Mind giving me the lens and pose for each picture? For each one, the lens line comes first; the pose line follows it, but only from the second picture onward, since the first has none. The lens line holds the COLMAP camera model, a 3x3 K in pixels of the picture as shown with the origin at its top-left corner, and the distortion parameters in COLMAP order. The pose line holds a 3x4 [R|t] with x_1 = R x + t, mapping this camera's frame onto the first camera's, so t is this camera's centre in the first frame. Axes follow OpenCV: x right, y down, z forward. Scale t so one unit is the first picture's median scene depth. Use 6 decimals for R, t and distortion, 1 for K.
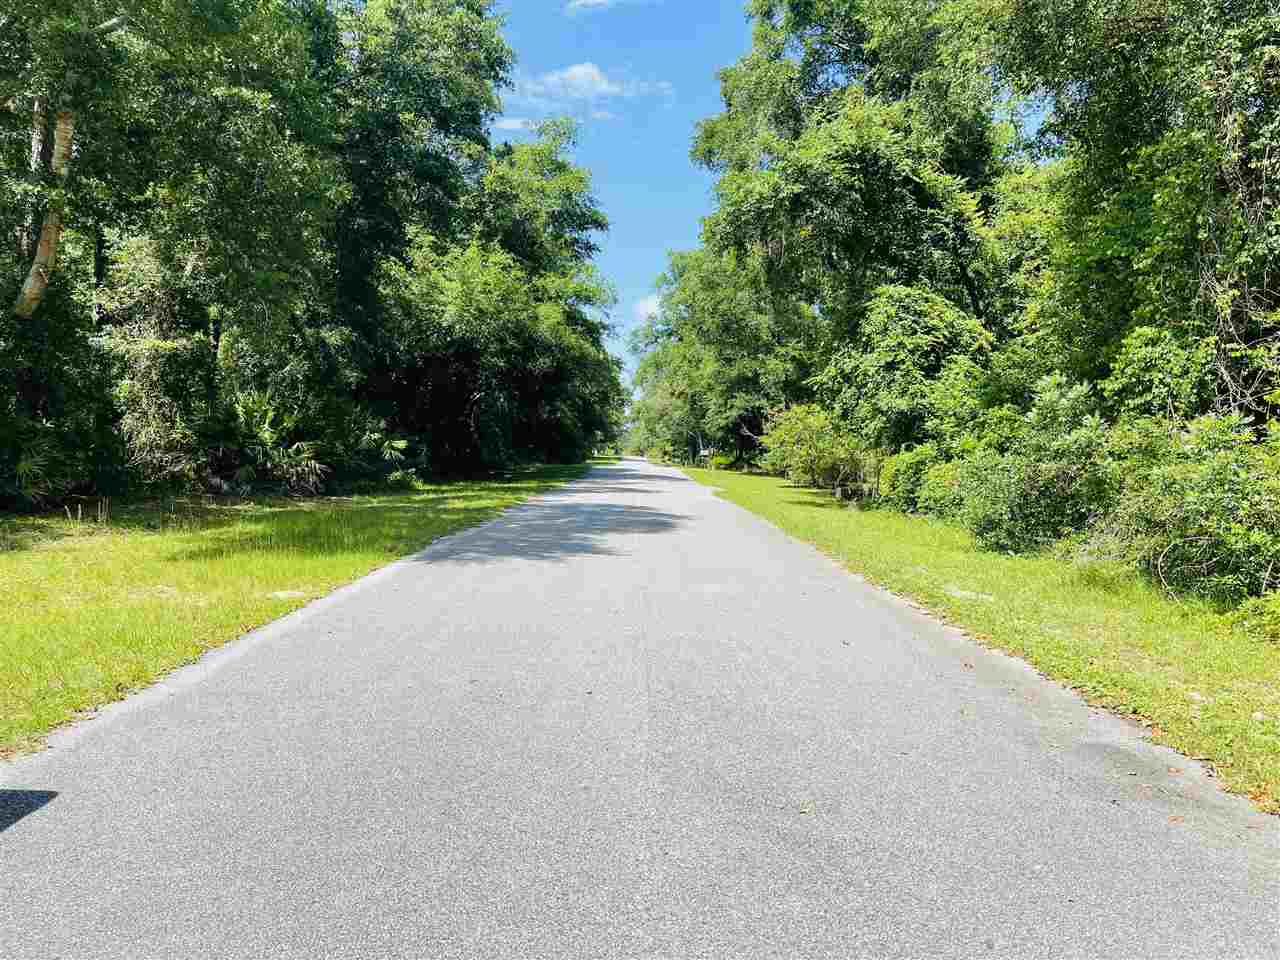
lens RADIAL K [[979.6, 0, 628.5], [0, 979.6, 479.5], [0, 0, 1]] dist [0.077866, -0.109317]
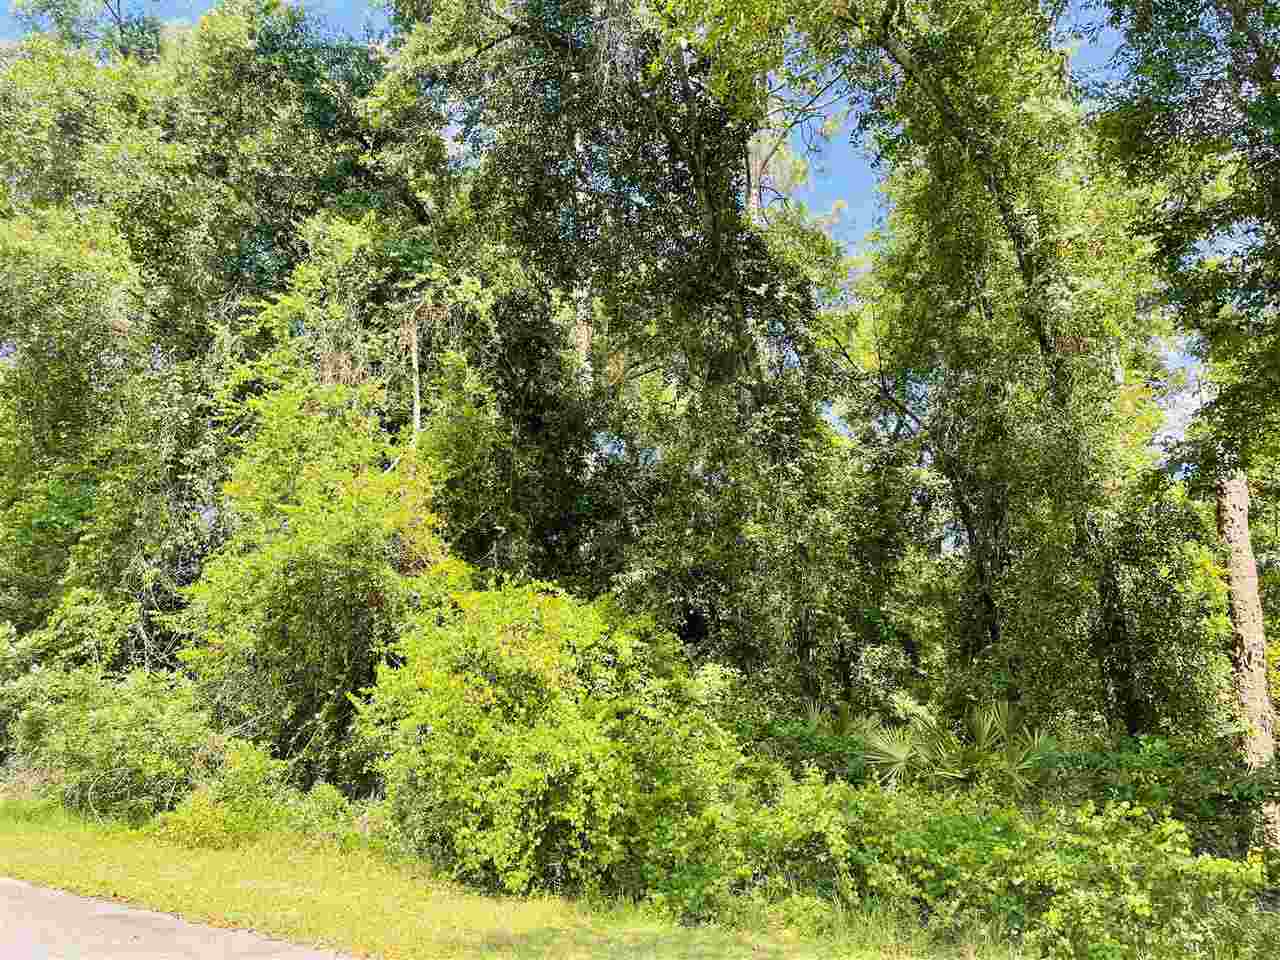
lens RADIAL K [[979.6, 0, 628.5], [0, 979.6, 479.5], [0, 0, 1]] dist [0.077866, -0.109317]
pose [[0.504917, 0.185178, 0.843071, -0.188896], [0.013540, 0.974897, -0.222243, -0.008042], [-0.863062, 0.123629, 0.489735, -0.175764]]
